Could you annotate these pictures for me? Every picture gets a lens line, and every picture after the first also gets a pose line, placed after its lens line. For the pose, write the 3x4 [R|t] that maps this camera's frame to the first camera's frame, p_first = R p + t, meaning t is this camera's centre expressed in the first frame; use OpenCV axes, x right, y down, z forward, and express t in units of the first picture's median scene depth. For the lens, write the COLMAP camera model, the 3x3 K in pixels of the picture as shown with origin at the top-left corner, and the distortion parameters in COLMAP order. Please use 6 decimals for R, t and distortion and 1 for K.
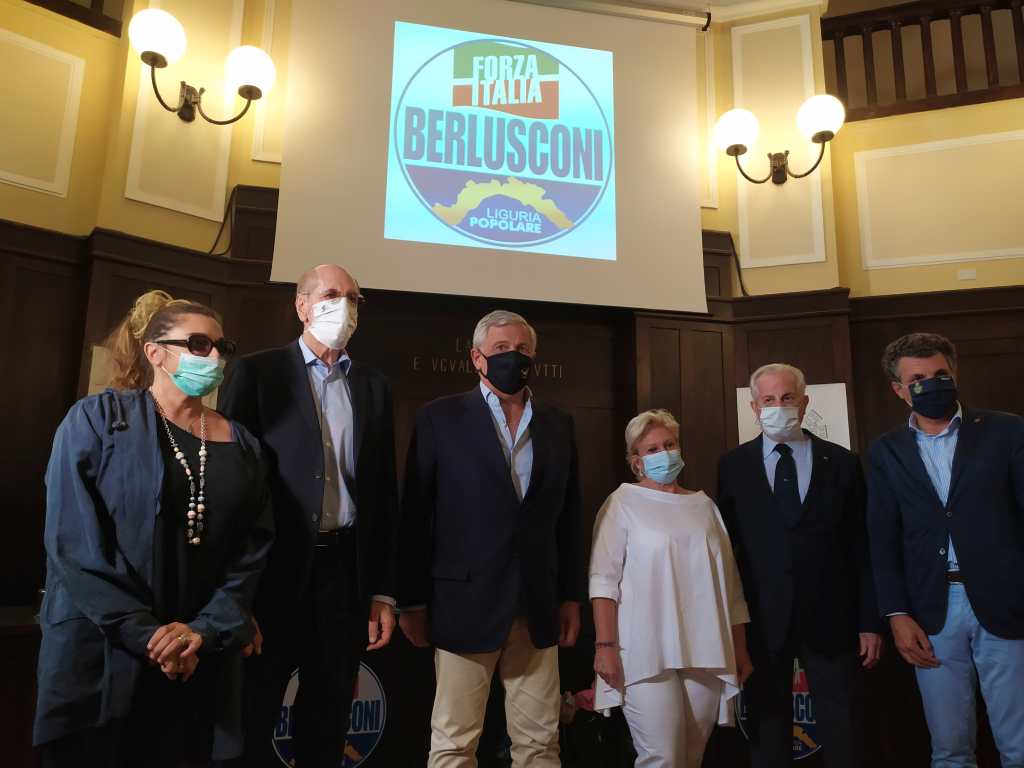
lens RADIAL K [[757.3, 0, 512.0], [0, 757.3, 384.0], [0, 0, 1]] dist [0.059510, -0.055162]
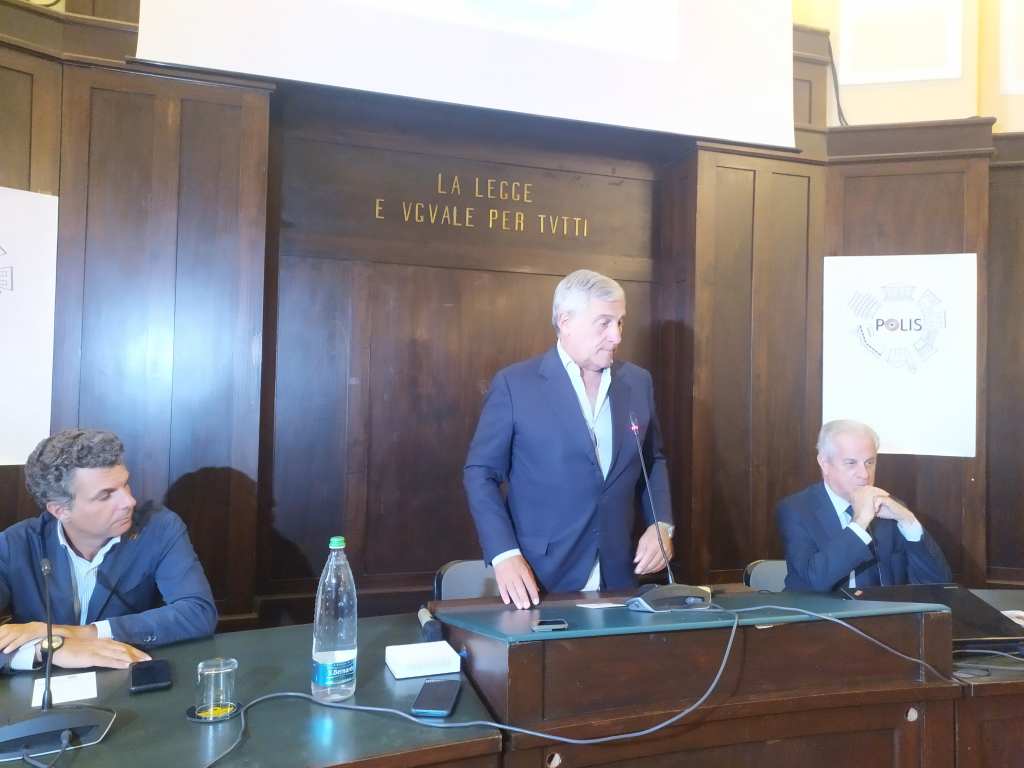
lens RADIAL K [[757.3, 0, 512.0], [0, 757.3, 384.0], [0, 0, 1]] dist [0.059510, -0.055162]
pose [[0.994227, 0.007490, 0.107037, -0.077861], [-0.027368, 0.982268, 0.185475, -0.003165], [-0.103749, -0.187334, 0.976802, 0.295535]]
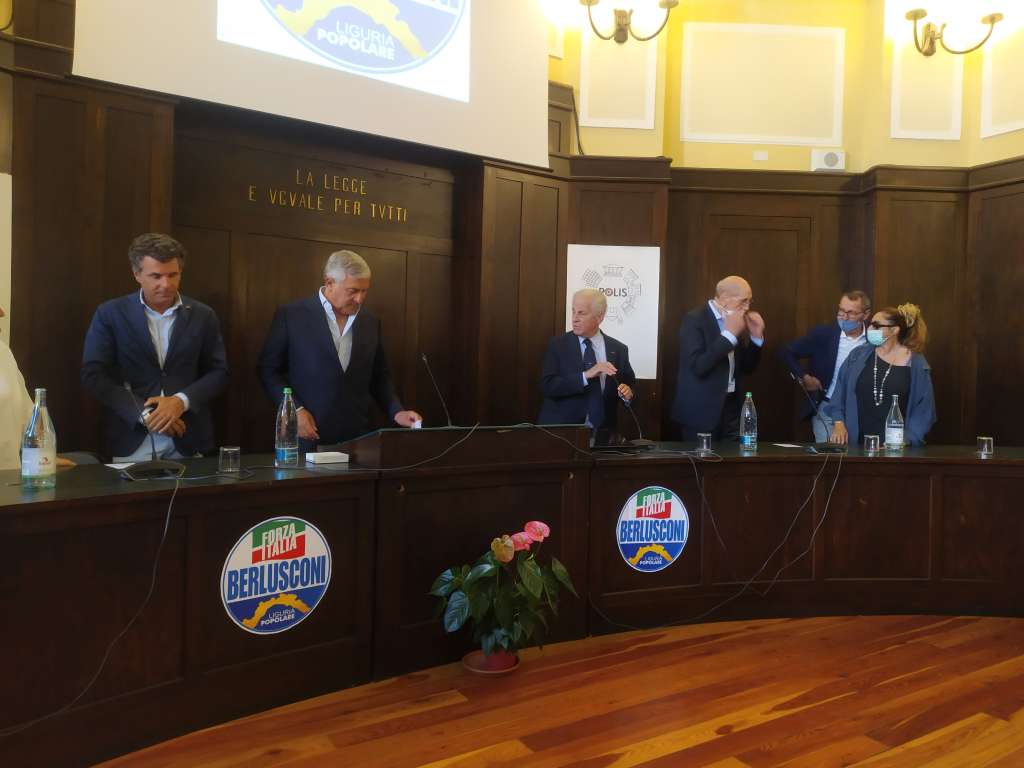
lens RADIAL K [[757.3, 0, 512.0], [0, 757.3, 384.0], [0, 0, 1]] dist [0.059510, -0.055162]
pose [[0.934253, 0.001474, 0.356608, -0.155629], [-0.082901, 0.973493, 0.213163, -0.025233], [-0.346841, -0.228712, 0.909611, 0.017137]]
